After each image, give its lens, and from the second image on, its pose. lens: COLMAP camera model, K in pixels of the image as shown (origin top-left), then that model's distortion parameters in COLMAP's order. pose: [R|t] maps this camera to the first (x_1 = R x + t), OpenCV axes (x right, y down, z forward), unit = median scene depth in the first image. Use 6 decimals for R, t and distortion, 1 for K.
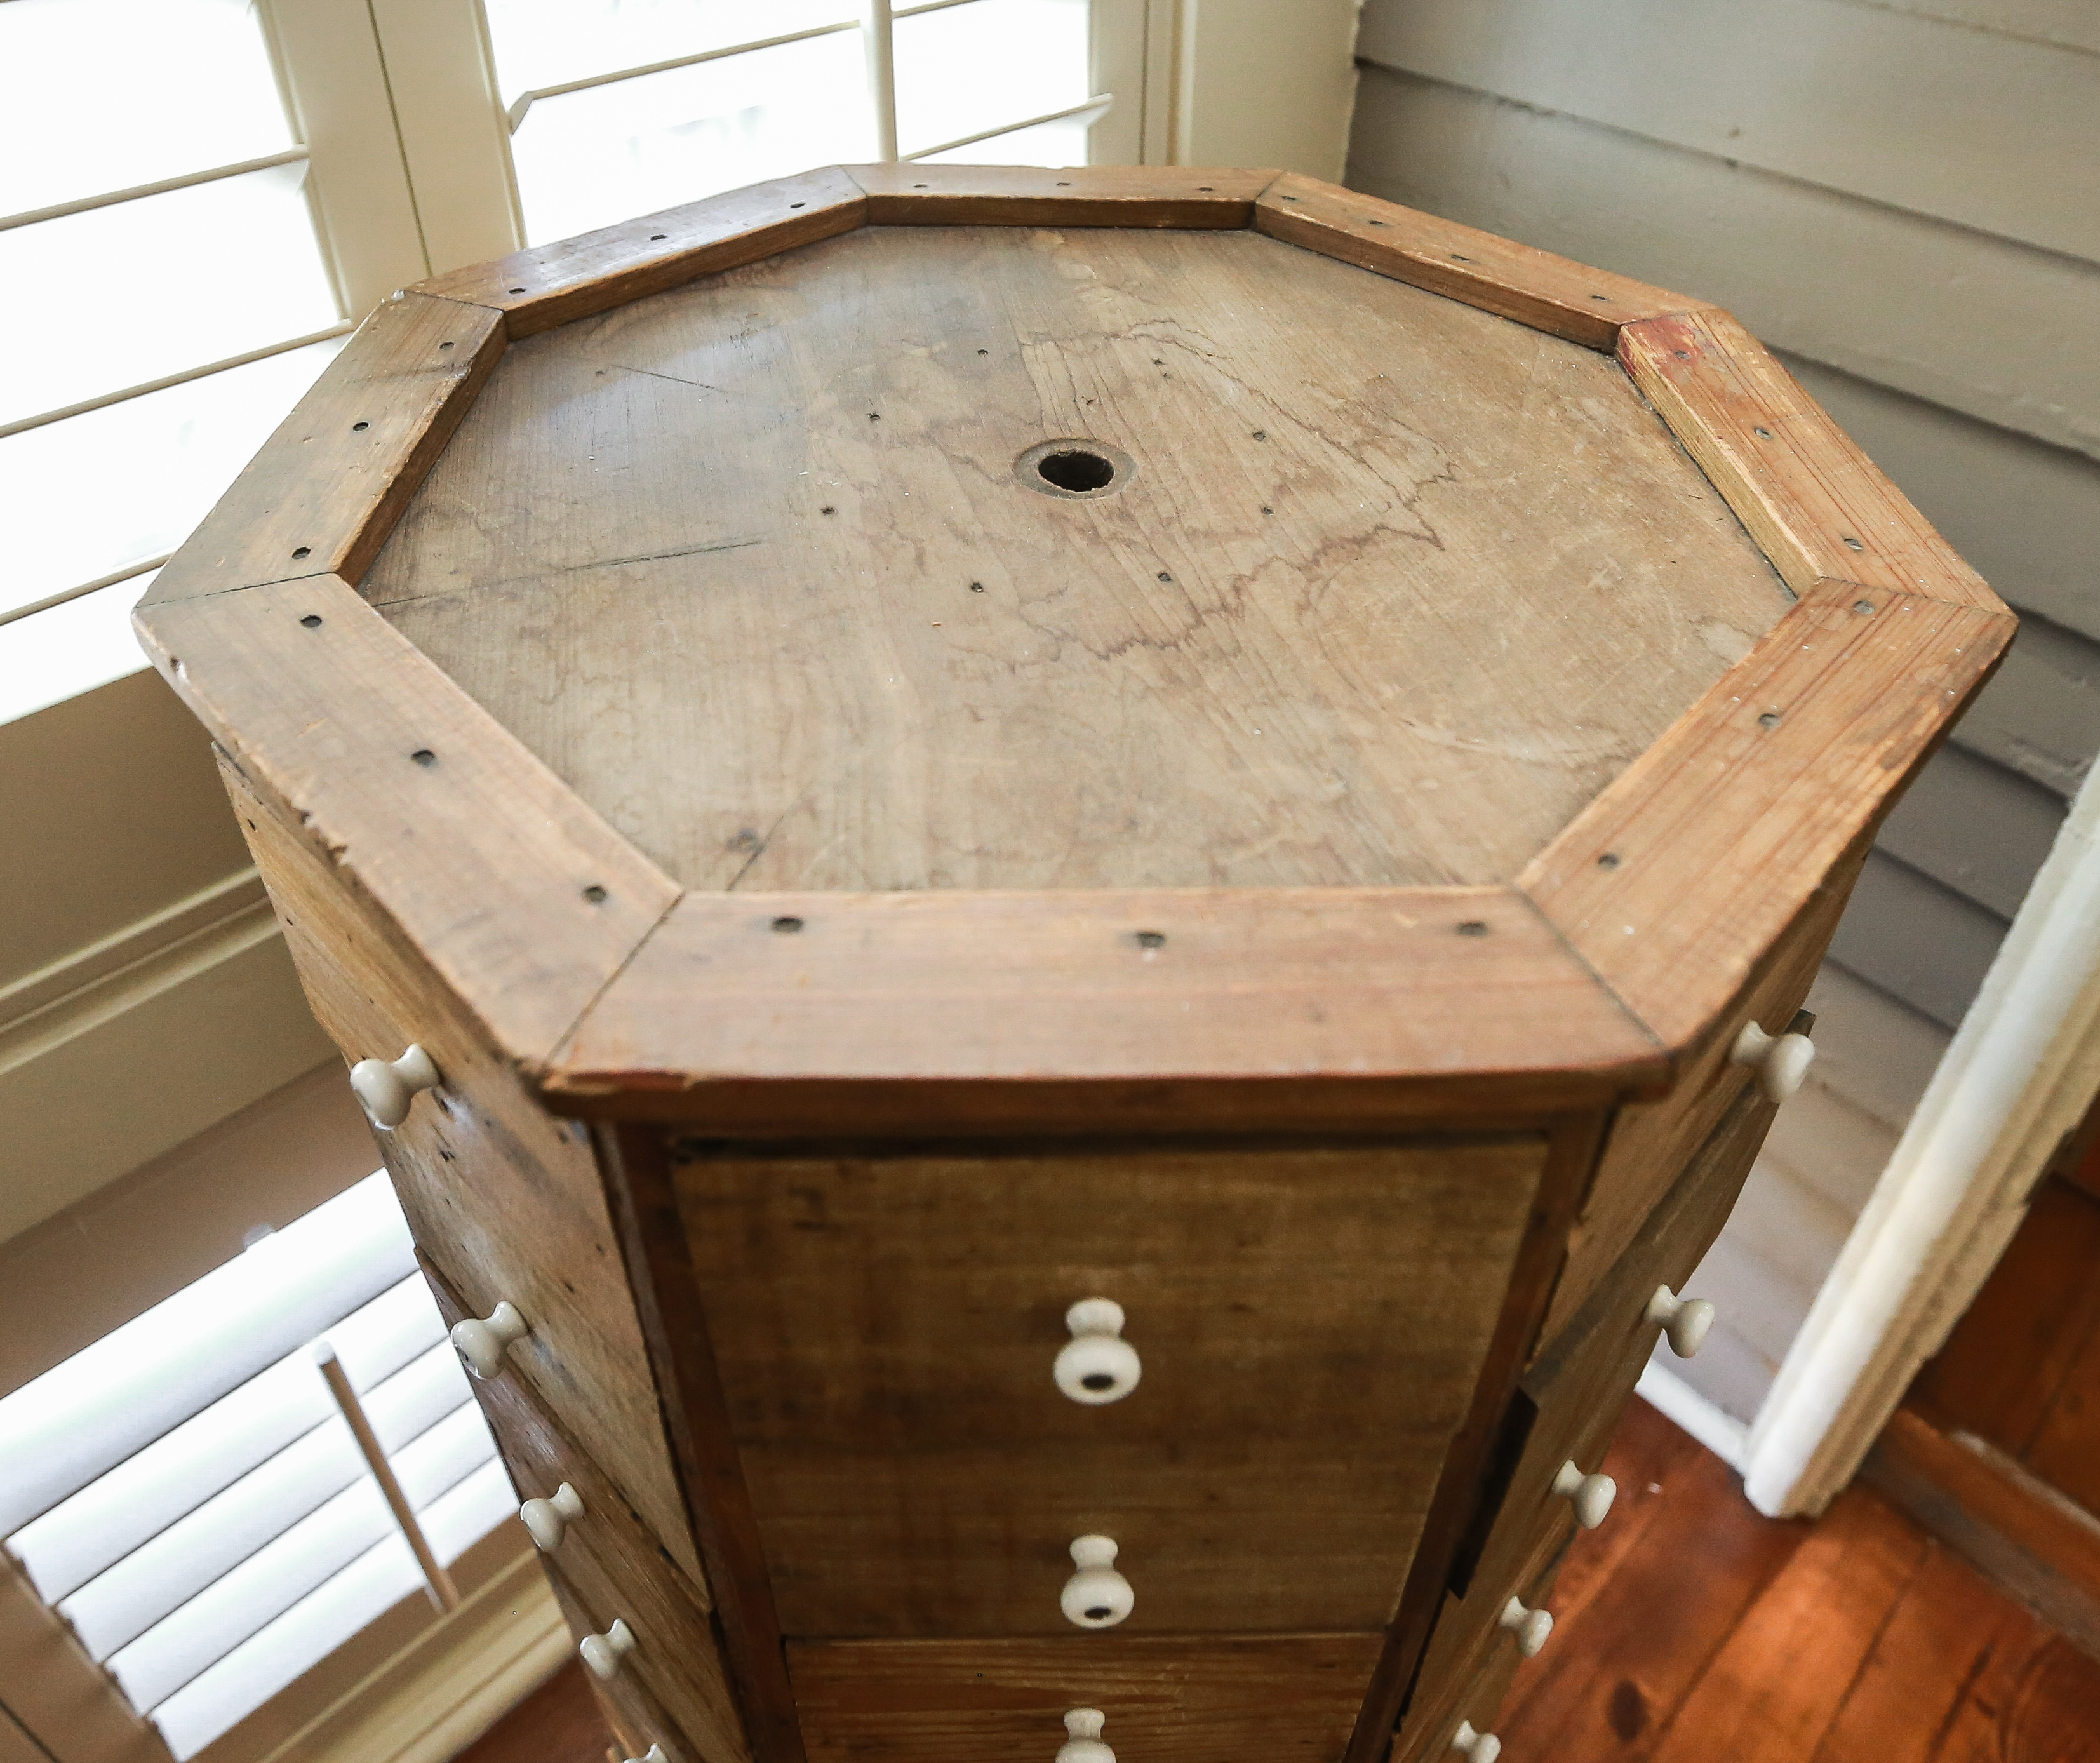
lens RADIAL K [[1555.0, 0, 1075.6], [0, 1555.0, 691.2], [0, 0, 1]] dist [-0.042544, 0.000958]
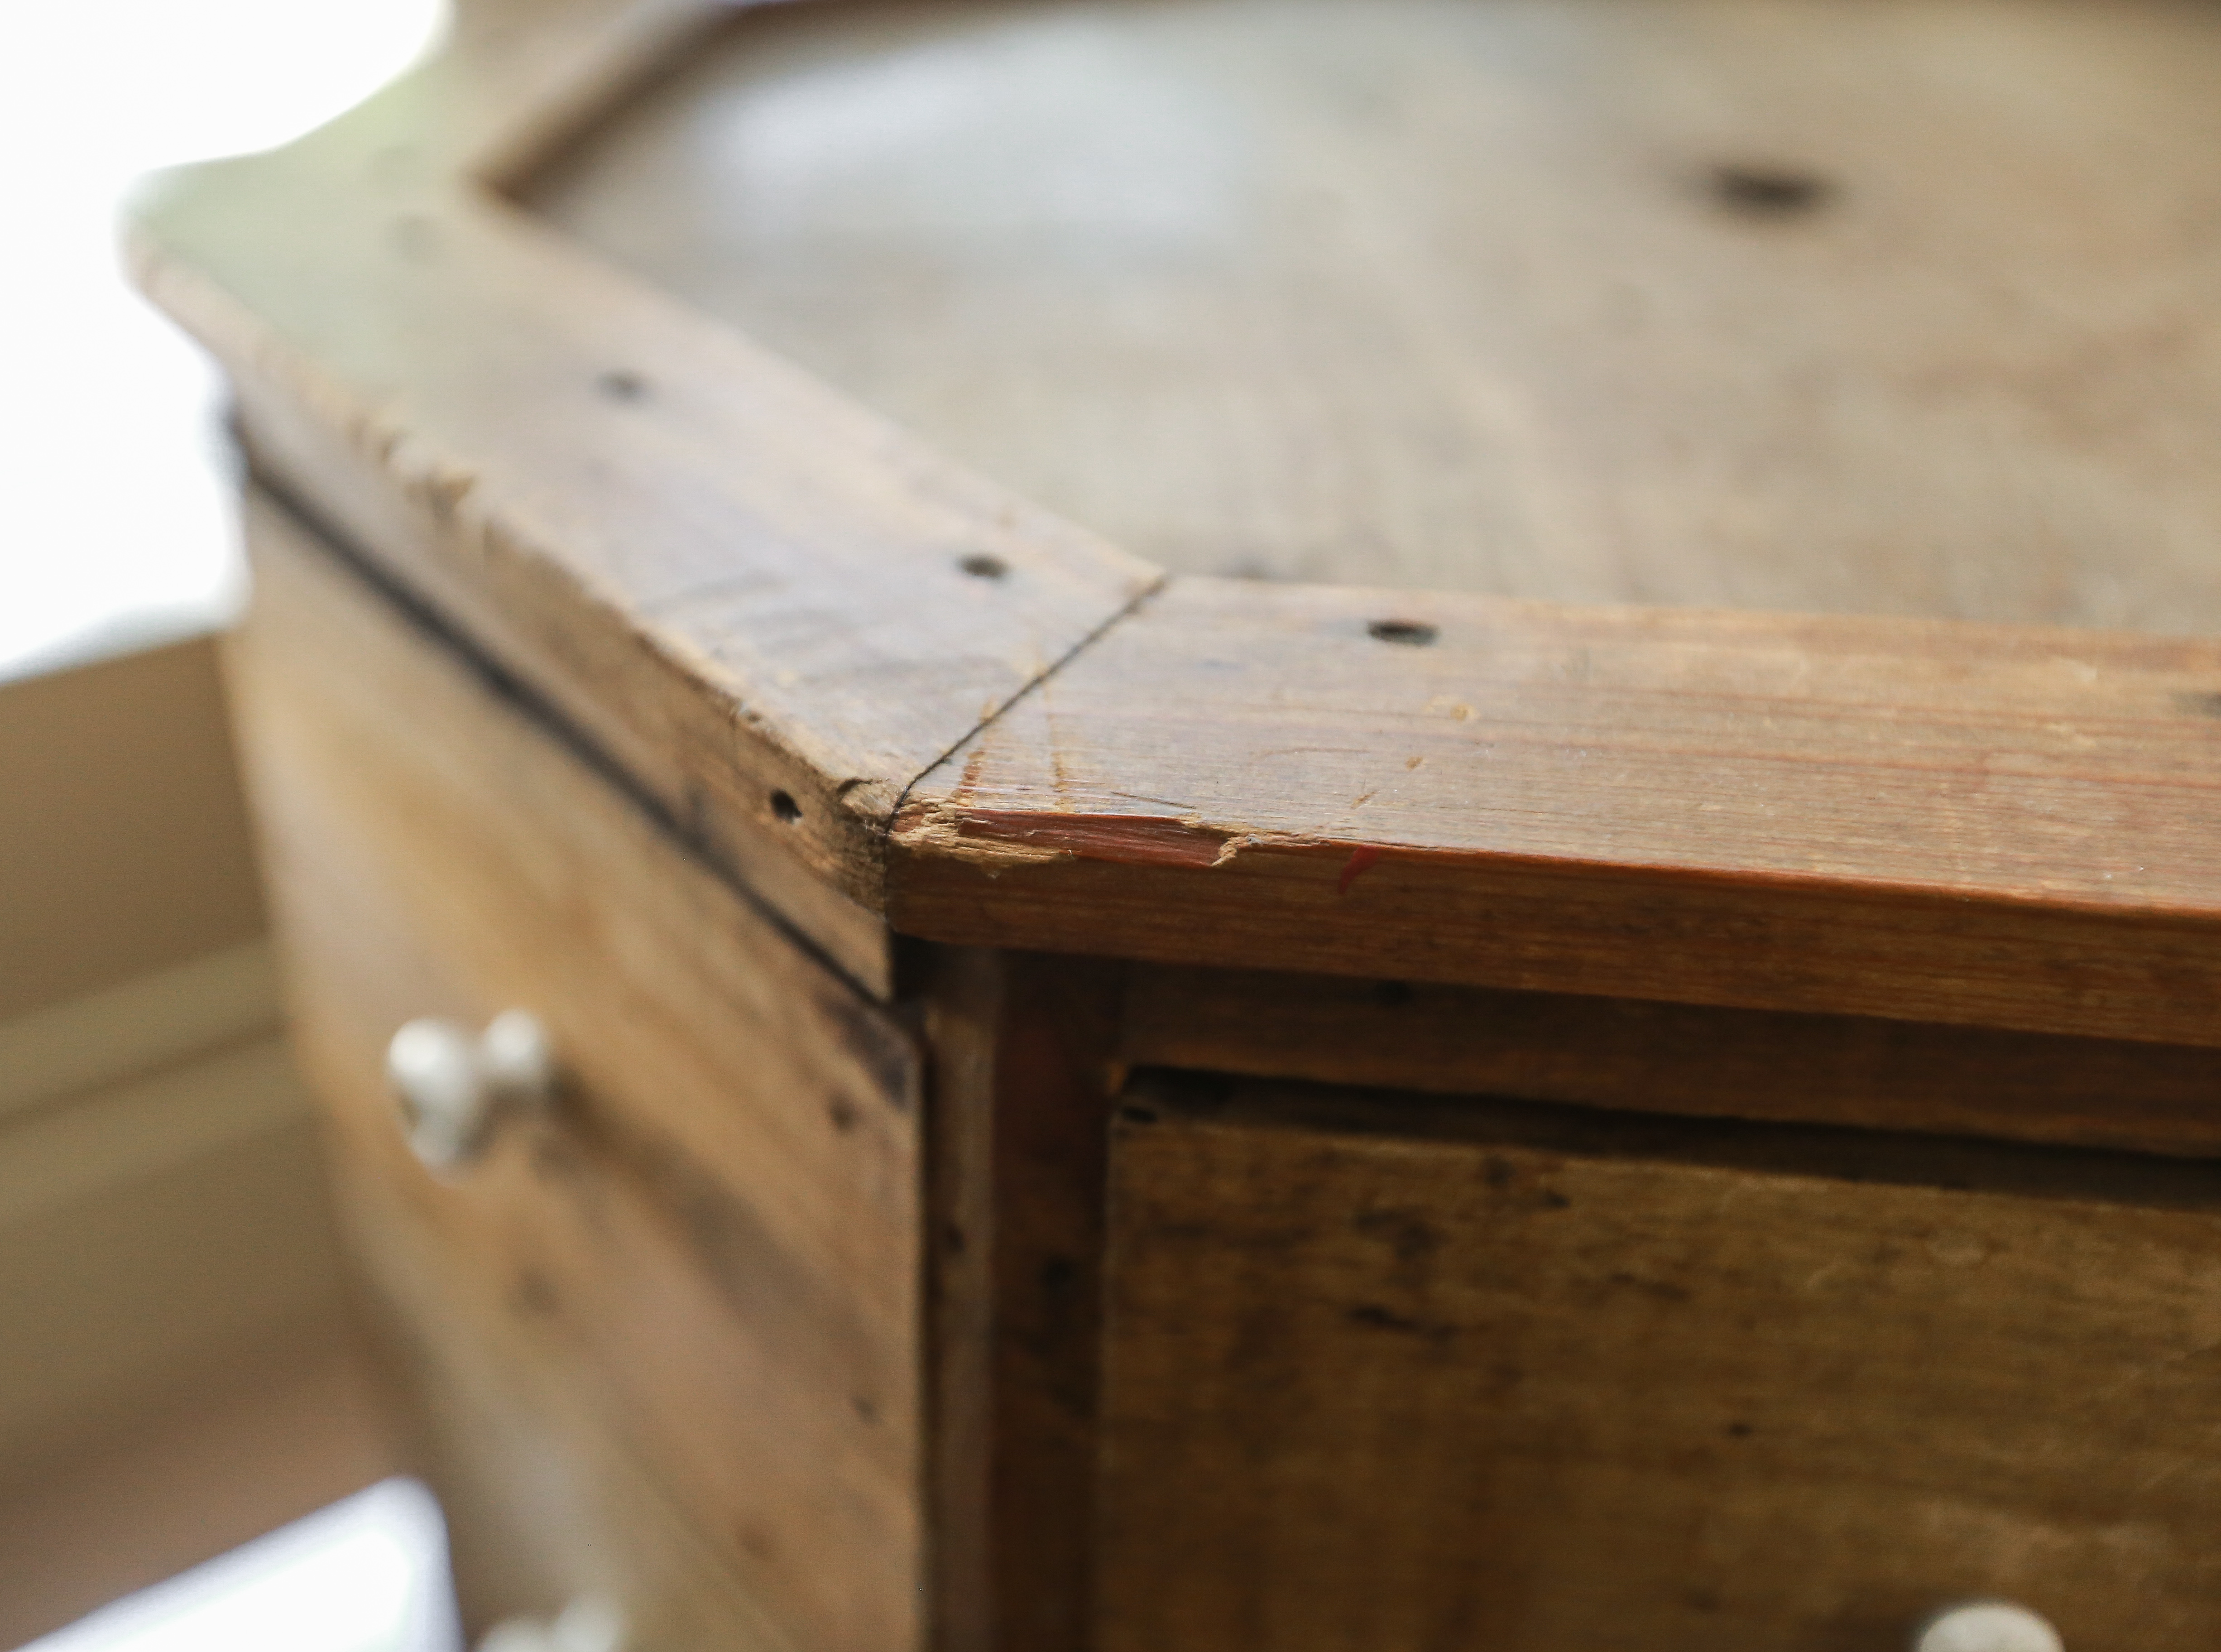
lens RADIAL K [[2149.4, 0, 1110.5], [0, 2149.4, 826.0], [0, 0, 1]] dist [0.116700, 0.000118]
pose [[0.991829, 0.072898, -0.104694, -0.186896], [-0.083815, 0.991042, -0.103973, 0.263998], [0.096176, 0.111898, 0.989055, 0.336162]]
